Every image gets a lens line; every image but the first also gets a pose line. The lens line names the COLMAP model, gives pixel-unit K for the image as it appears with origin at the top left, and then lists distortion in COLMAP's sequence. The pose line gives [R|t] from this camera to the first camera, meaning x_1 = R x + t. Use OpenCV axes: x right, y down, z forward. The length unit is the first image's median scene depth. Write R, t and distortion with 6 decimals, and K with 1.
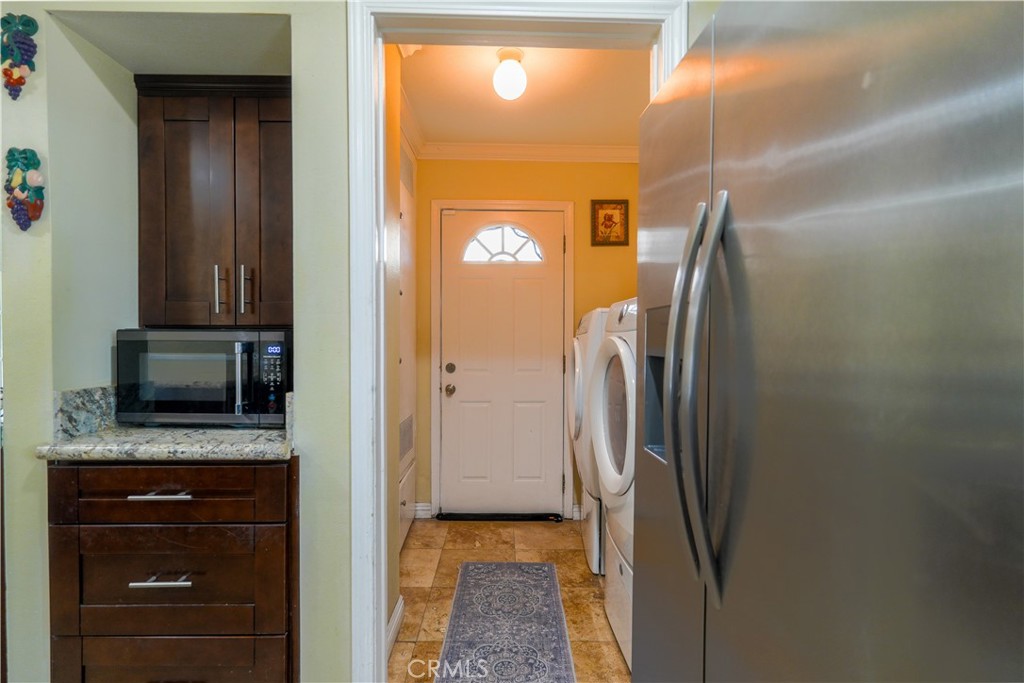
lens RADIAL K [[472.8, 0, 515.7], [0, 472.8, 342.9], [0, 0, 1]] dist [0.000798, -0.000293]
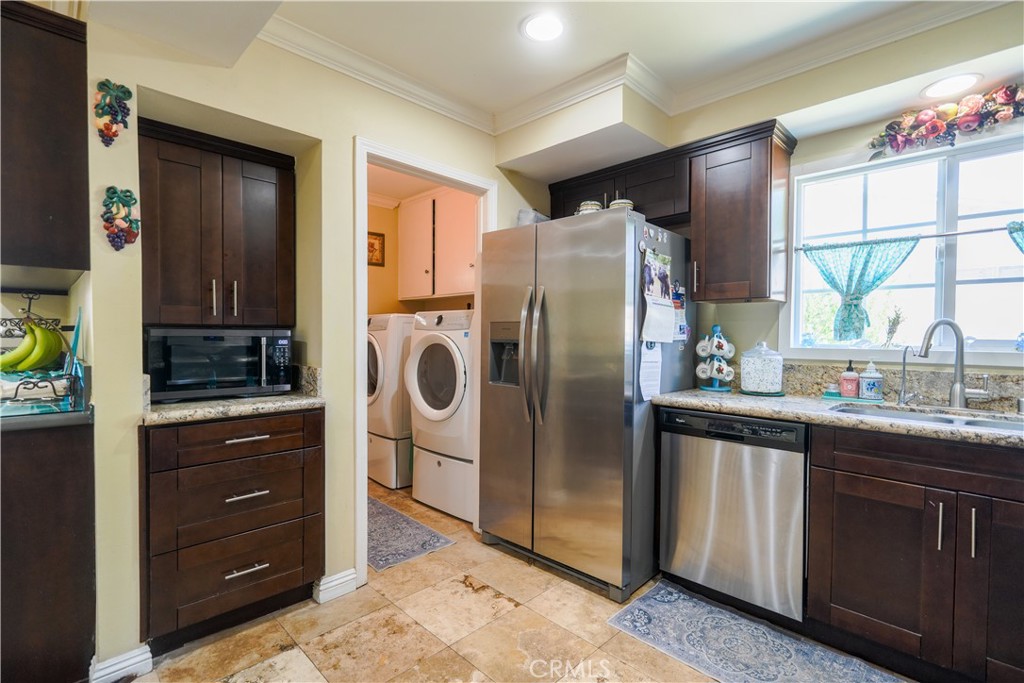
lens RADIAL K [[472.8, 0, 515.4], [0, 472.8, 342.1], [0, 0, 1]] dist [0.000798, -0.000293]
pose [[0.712713, -0.011456, 0.701362, -1.156676], [0.002014, 0.999896, 0.014285, -0.006402], [-0.701453, -0.008768, 0.712662, -0.663657]]
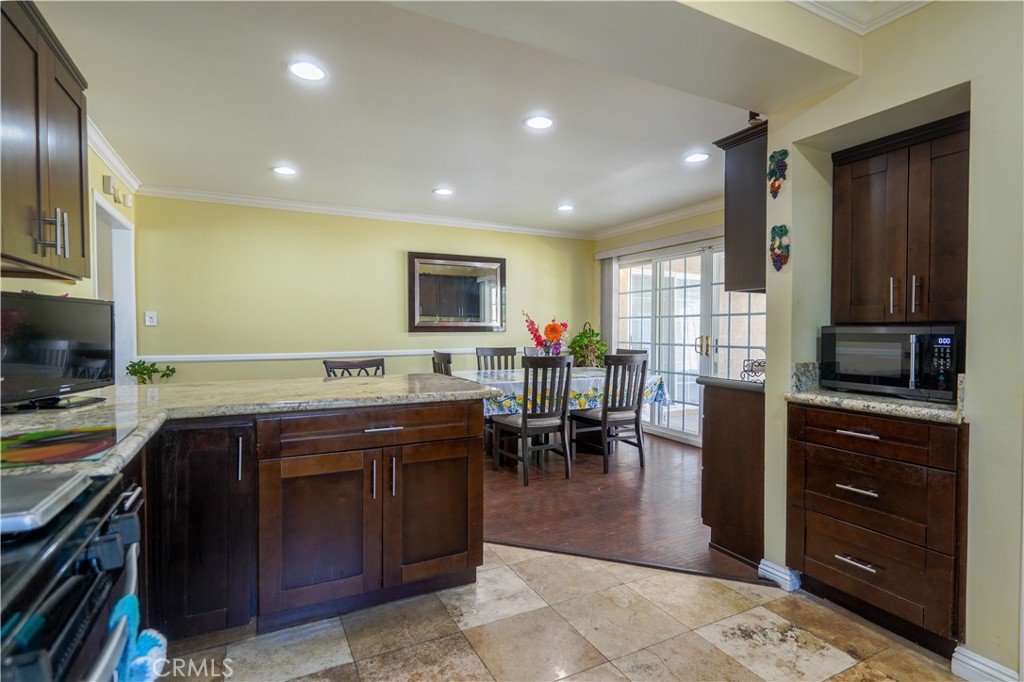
lens RADIAL K [[505.8, 0, 505.7], [0, 505.8, 342.6], [0, 0, 1]] dist [-0.000962, 0.001211]
pose [[0.430782, 0.018813, -0.902260, 0.234982], [-0.011479, 0.999816, 0.015367, 0.012703], [0.902383, 0.003737, 0.430919, -0.730990]]
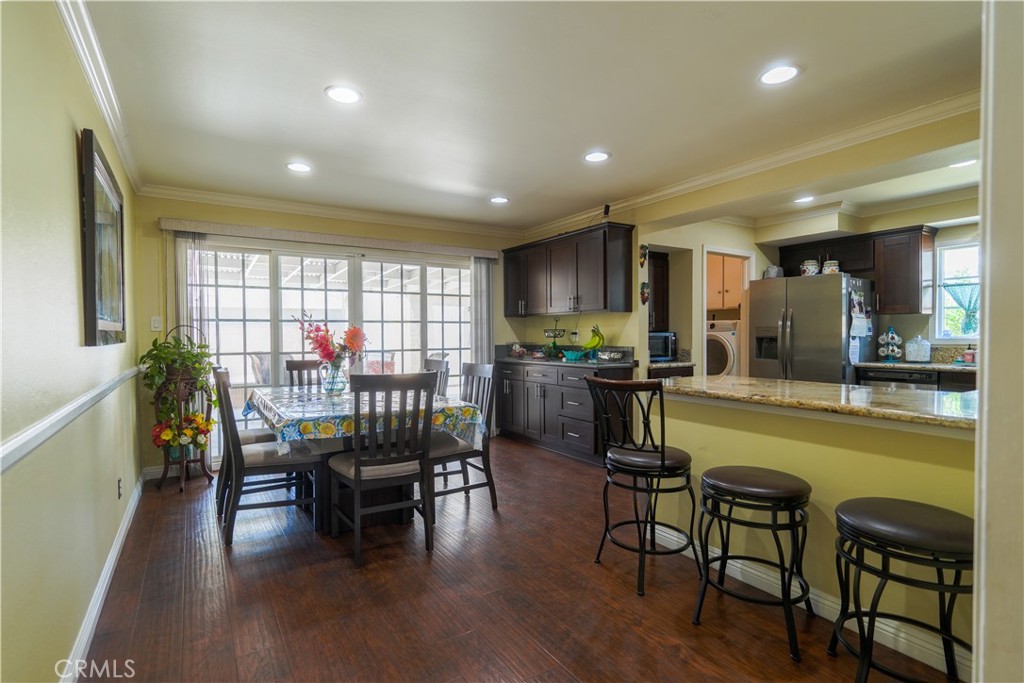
lens RADIAL K [[506.3, 0, 513.6], [0, 506.3, 342.1], [0, 0, 1]] dist [0.000561, 0.000218]
pose [[0.854125, -0.017955, 0.519758, -3.805246], [0.015034, 0.999839, 0.009833, -0.011484], [-0.519850, -0.000585, 0.854257, -1.717128]]
